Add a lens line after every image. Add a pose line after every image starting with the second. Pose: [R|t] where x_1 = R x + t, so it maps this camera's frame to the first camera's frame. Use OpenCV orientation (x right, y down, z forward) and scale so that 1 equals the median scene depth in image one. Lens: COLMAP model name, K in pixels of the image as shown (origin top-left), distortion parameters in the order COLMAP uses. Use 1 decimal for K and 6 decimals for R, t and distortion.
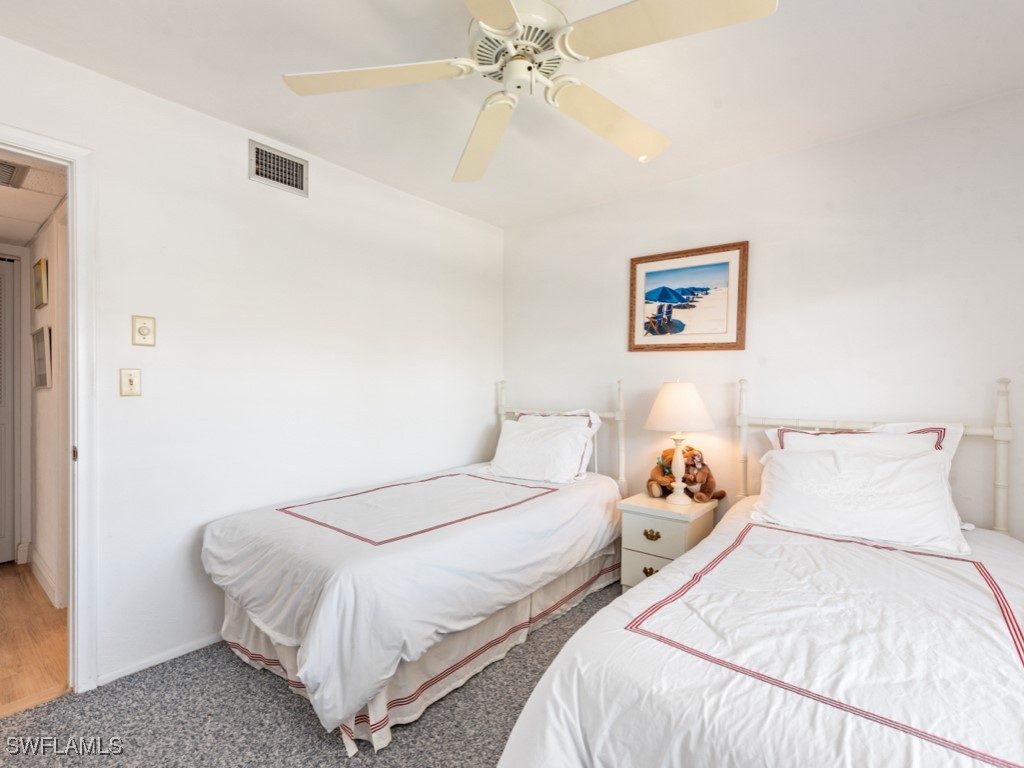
lens RADIAL K [[466.1, 0, 509.3], [0, 466.1, 386.4], [0, 0, 1]] dist [0.008142, 0.000004]
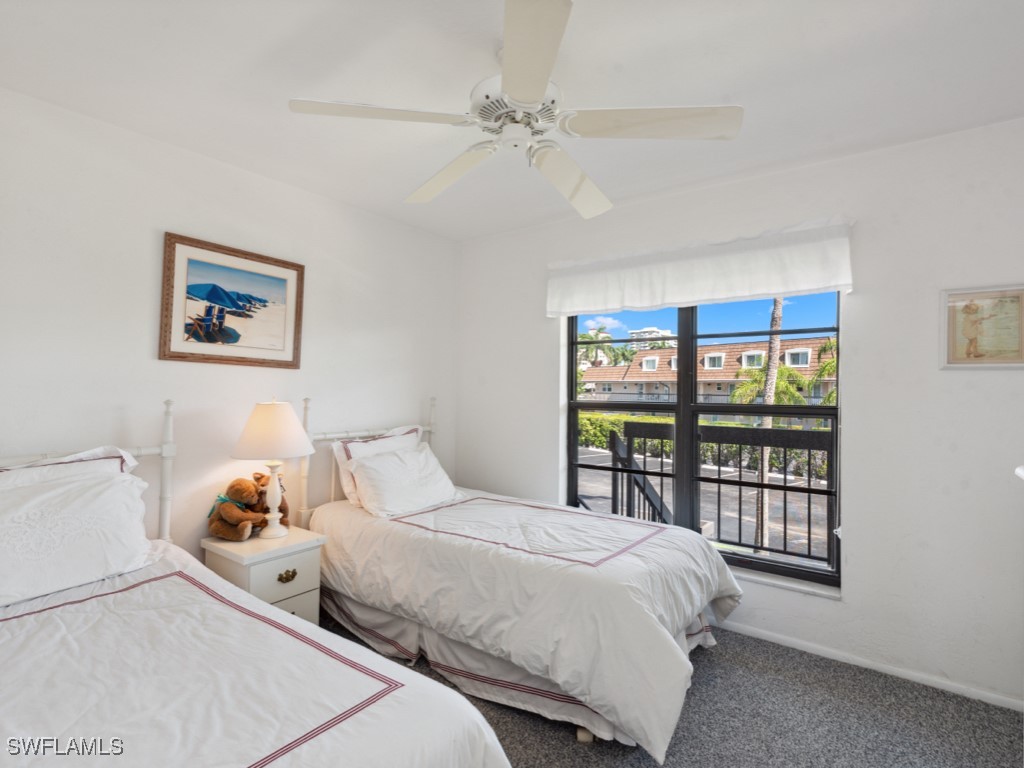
lens RADIAL K [[500.6, 0, 512.0], [0, 500.6, 384.0], [0, 0, 1]] dist [0.022277, -0.008785]
pose [[-0.014412, 0.007245, 0.999870, -0.569766], [-0.005361, 0.999959, -0.007323, -0.037102], [-0.999882, -0.005466, -0.014373, 0.505796]]
